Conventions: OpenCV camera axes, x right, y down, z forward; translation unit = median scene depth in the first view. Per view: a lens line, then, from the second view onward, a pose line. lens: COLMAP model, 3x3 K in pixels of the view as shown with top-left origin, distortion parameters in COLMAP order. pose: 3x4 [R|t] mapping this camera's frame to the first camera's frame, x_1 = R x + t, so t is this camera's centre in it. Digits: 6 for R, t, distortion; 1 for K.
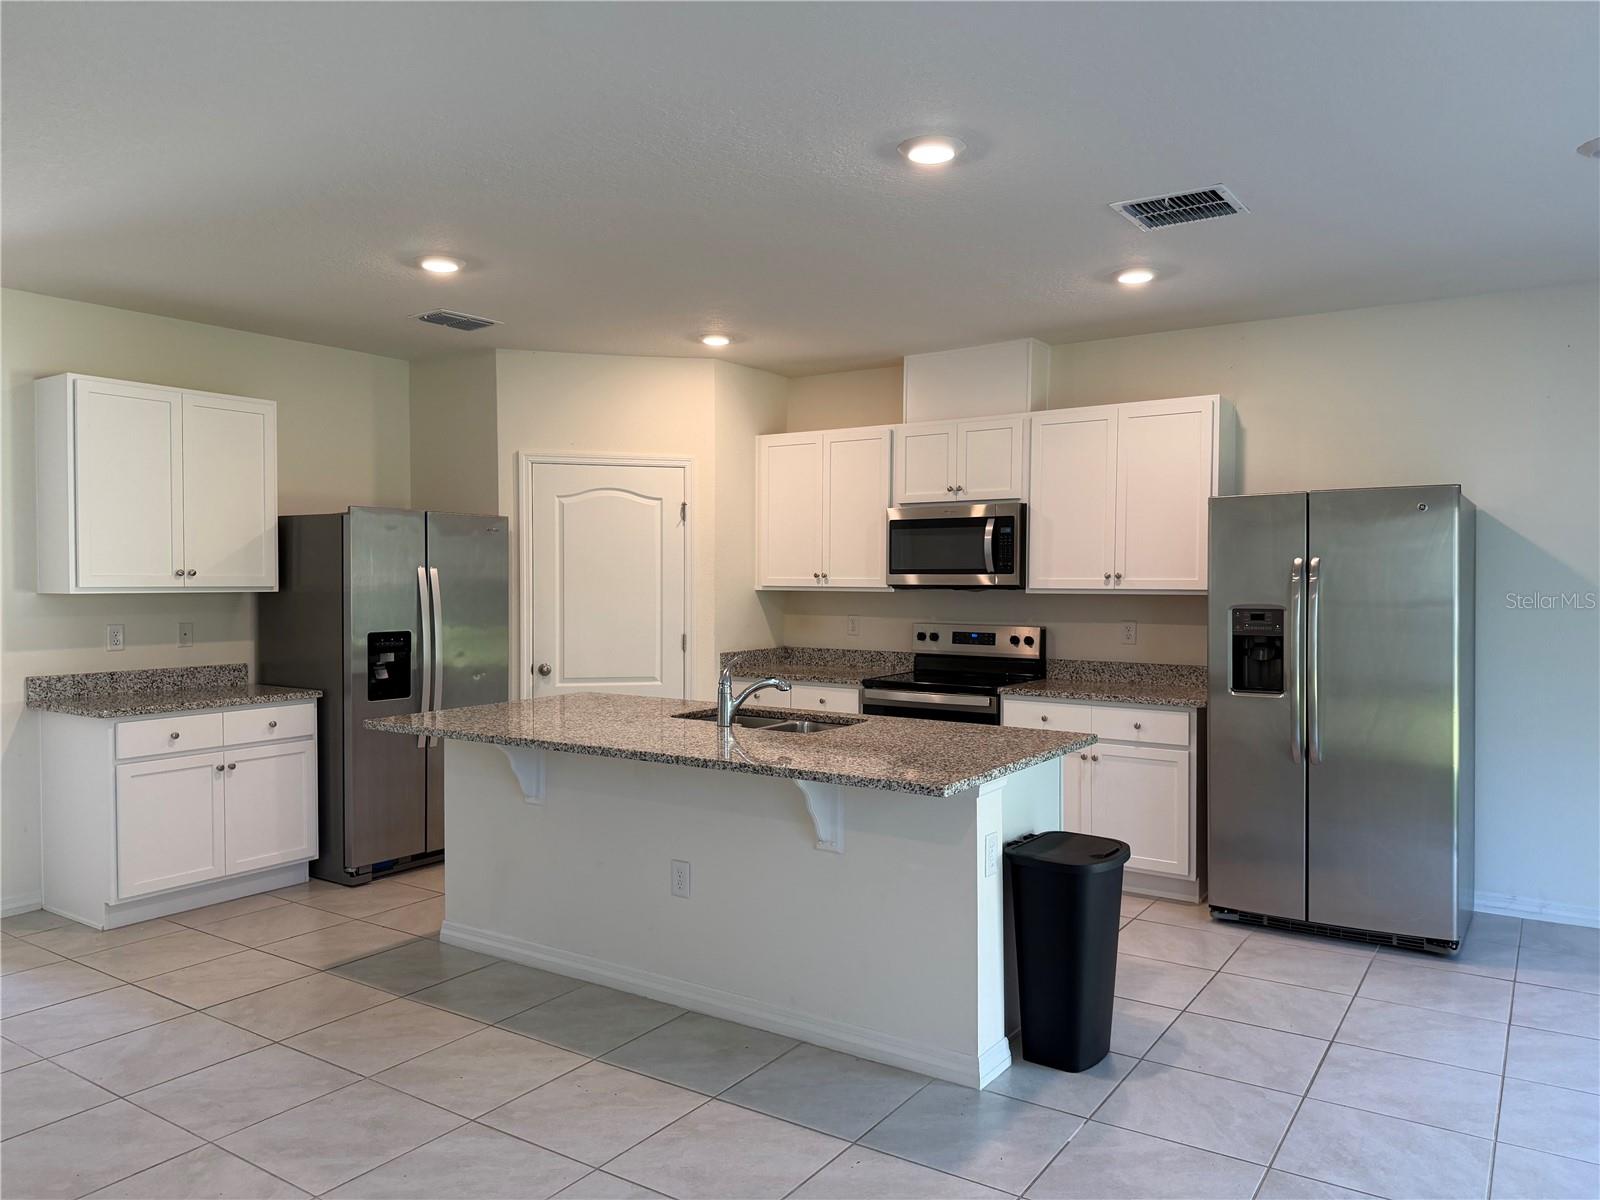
lens RADIAL K [[1118.2, 0, 810.6], [0, 1118.2, 594.1], [0, 0, 1]] dist [0.004750, -0.006566]
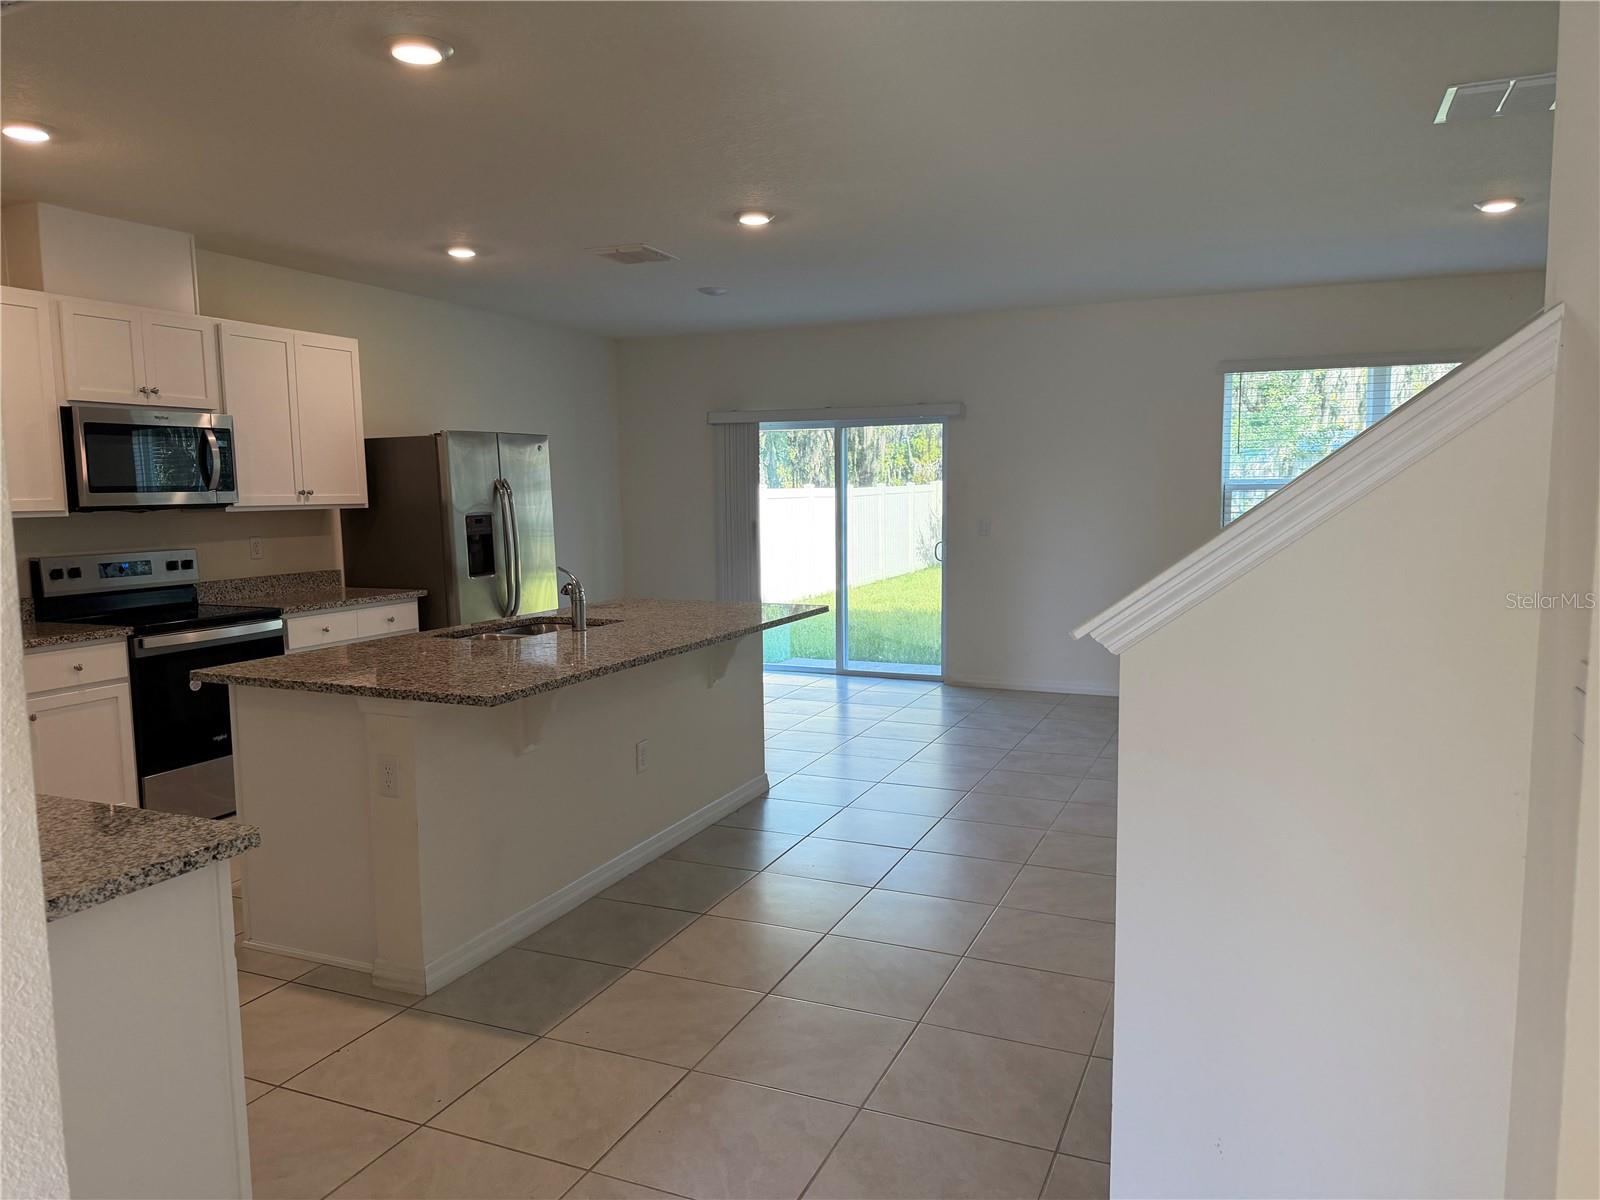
lens RADIAL K [[1118.2, 0, 807.3], [0, 1118.2, 607.6], [0, 0, 1]] dist [0.004750, -0.006566]
pose [[-0.190691, -0.103574, 0.976171, -0.904382], [0.025904, 0.993541, 0.110477, -0.013406], [-0.981308, 0.046353, -0.186776, 0.749920]]
